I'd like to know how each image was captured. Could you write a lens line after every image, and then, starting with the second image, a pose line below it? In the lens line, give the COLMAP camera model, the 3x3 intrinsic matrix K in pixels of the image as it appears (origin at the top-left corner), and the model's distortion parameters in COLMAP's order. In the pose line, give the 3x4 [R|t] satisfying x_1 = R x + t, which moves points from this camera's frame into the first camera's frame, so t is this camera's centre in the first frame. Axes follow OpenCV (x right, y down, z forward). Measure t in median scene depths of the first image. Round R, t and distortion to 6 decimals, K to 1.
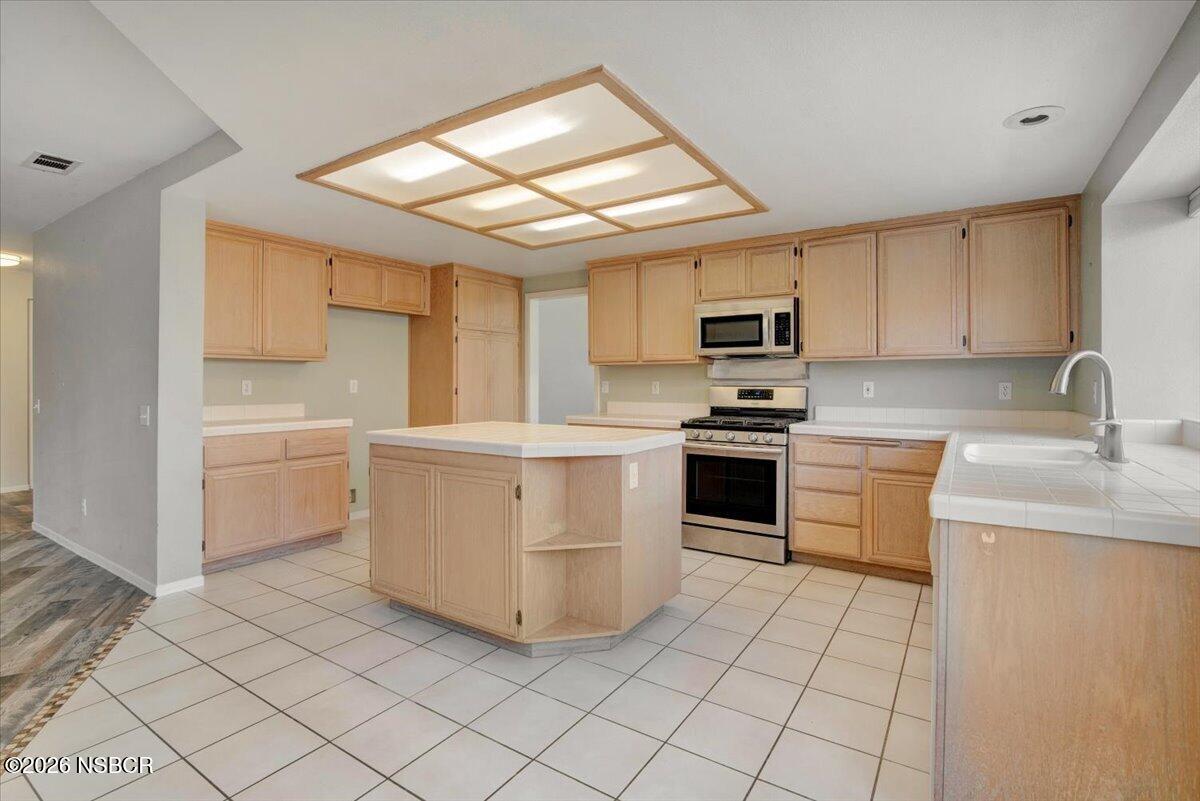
lens RADIAL K [[568.5, 0, 598.4], [0, 568.5, 374.4], [0, 0, 1]] dist [-0.016665, -0.000102]
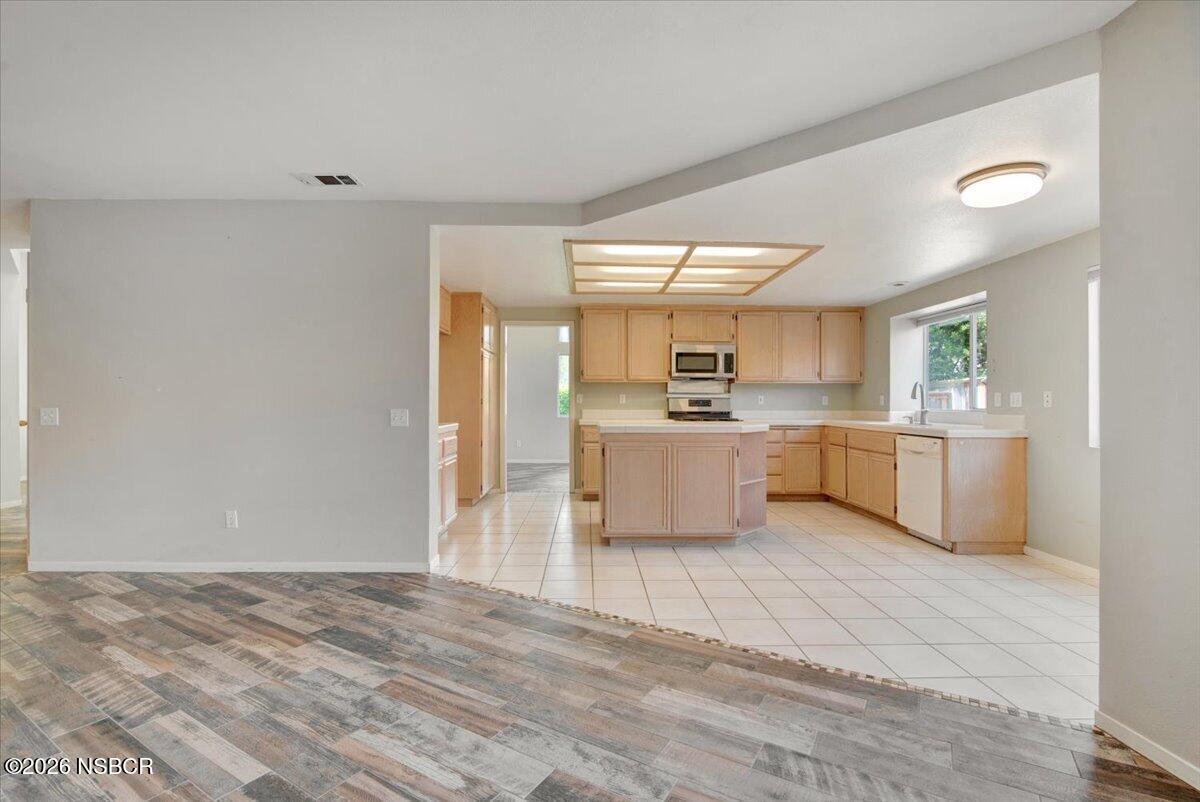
lens RADIAL K [[560.4, 0, 602.2], [0, 560.4, 391.7], [0, 0, 1]] dist [-0.019591, -0.000335]
pose [[0.820210, 0.012877, 0.571917, -0.920996], [-0.011703, 0.999915, -0.005731, 0.017374], [-0.571942, -0.001993, 0.820291, -0.129281]]
